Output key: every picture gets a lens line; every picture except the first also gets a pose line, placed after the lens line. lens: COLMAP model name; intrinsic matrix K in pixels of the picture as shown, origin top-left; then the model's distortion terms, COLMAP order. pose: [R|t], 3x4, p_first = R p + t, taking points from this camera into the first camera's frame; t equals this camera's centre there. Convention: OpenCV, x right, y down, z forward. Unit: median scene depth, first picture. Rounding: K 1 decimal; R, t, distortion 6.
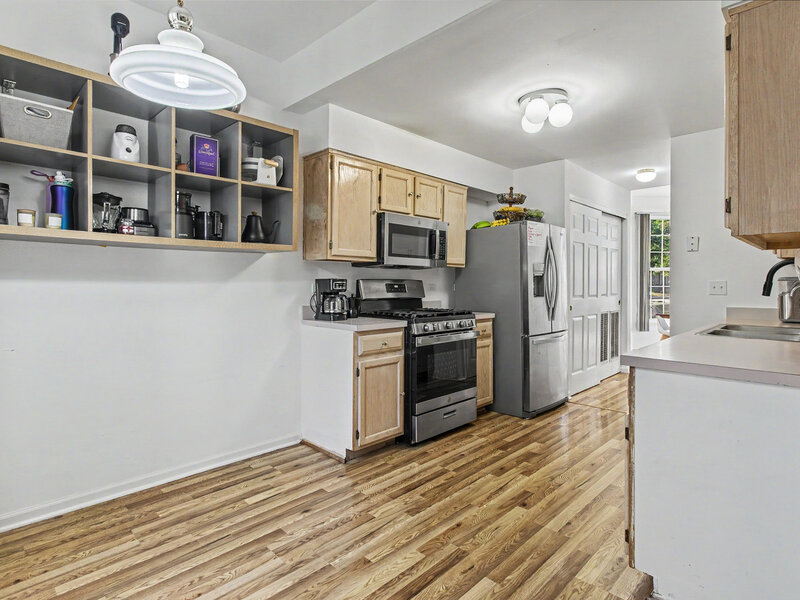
lens RADIAL K [[418.6, 0, 399.7], [0, 418.6, 292.3], [0, 0, 1]] dist [0.005433, 0.001881]
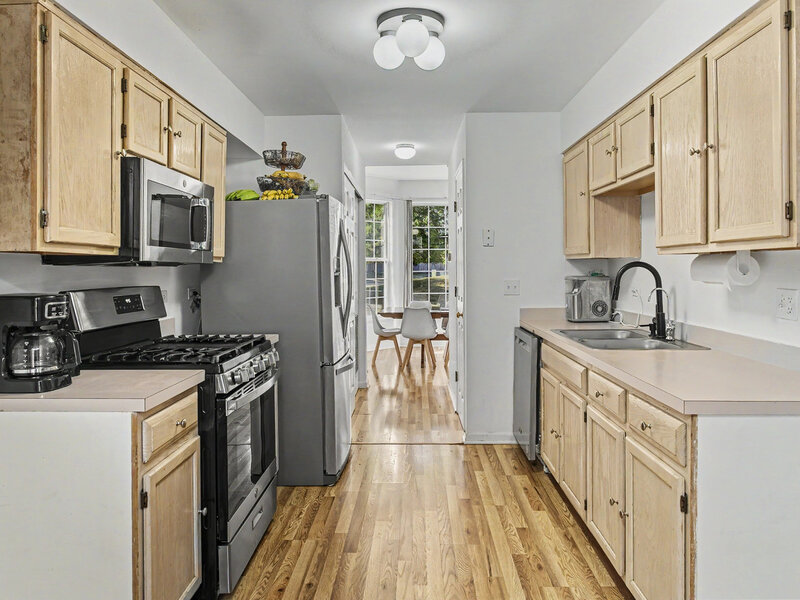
lens RADIAL K [[549.7, 0, 400.2], [0, 549.7, 281.5], [0, 0, 1]] dist [-0.008077, 0.004738]
pose [[0.749749, -0.019644, 0.661431, -0.253717], [0.023565, 0.999718, 0.002980, -0.039350], [-0.661303, 0.013352, 0.750000, 0.320389]]
